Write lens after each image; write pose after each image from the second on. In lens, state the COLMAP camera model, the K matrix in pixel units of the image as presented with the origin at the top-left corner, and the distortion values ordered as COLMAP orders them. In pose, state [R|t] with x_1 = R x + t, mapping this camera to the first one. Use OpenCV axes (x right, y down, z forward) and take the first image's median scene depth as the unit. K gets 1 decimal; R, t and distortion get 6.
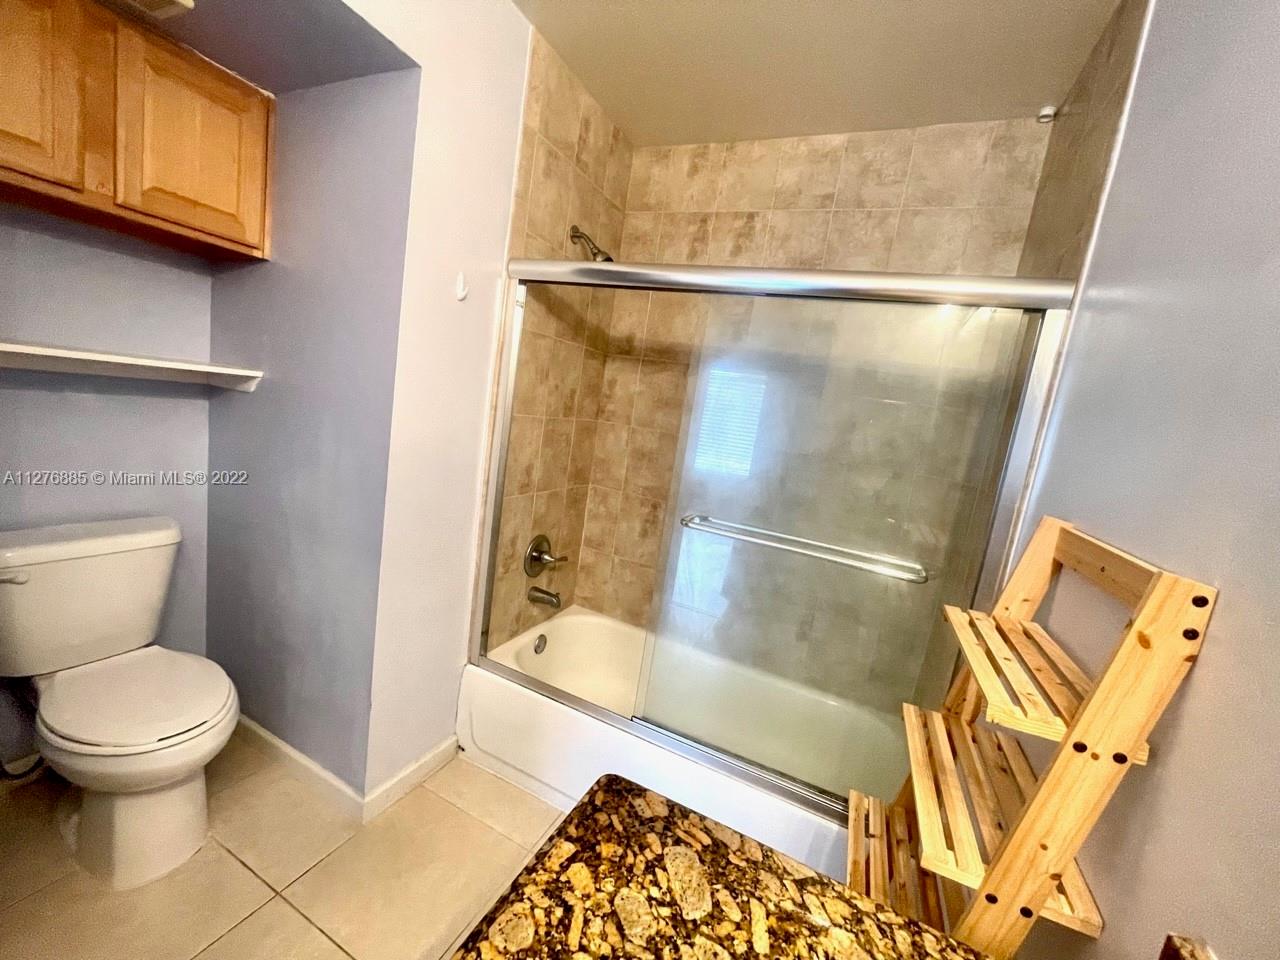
lens RADIAL K [[516.0, 0, 634.5], [0, 516.0, 482.8], [0, 0, 1]] dist [-0.002057, 0.000590]
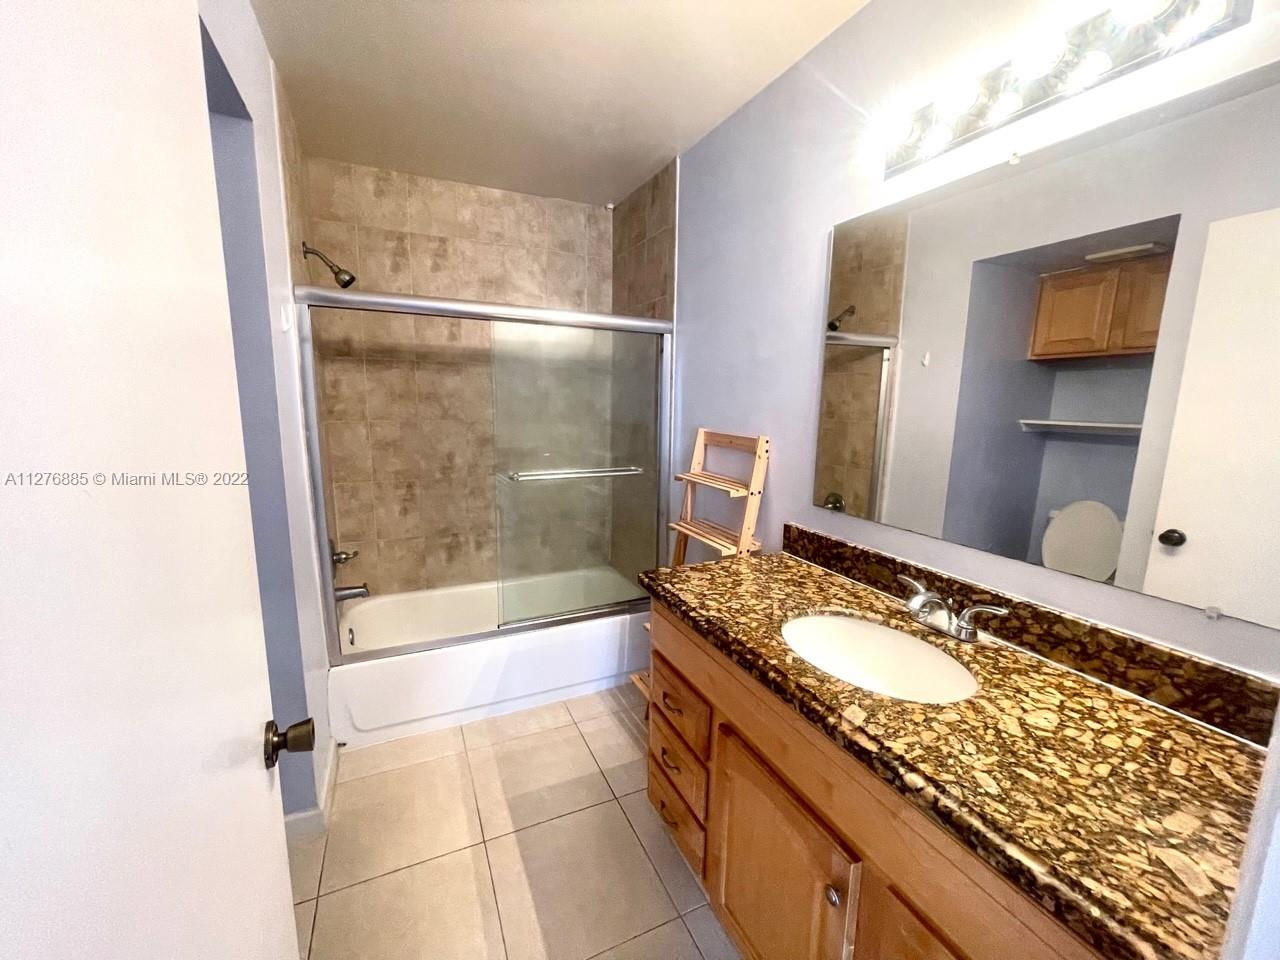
lens RADIAL K [[516.0, 0, 639.1], [0, 516.0, 480.5], [0, 0, 1]] dist [-0.002057, 0.000590]
pose [[0.628218, -0.257915, 0.734044, -0.533210], [0.192759, 0.965638, 0.174319, -0.075351], [-0.753781, 0.031983, 0.656347, -0.166135]]
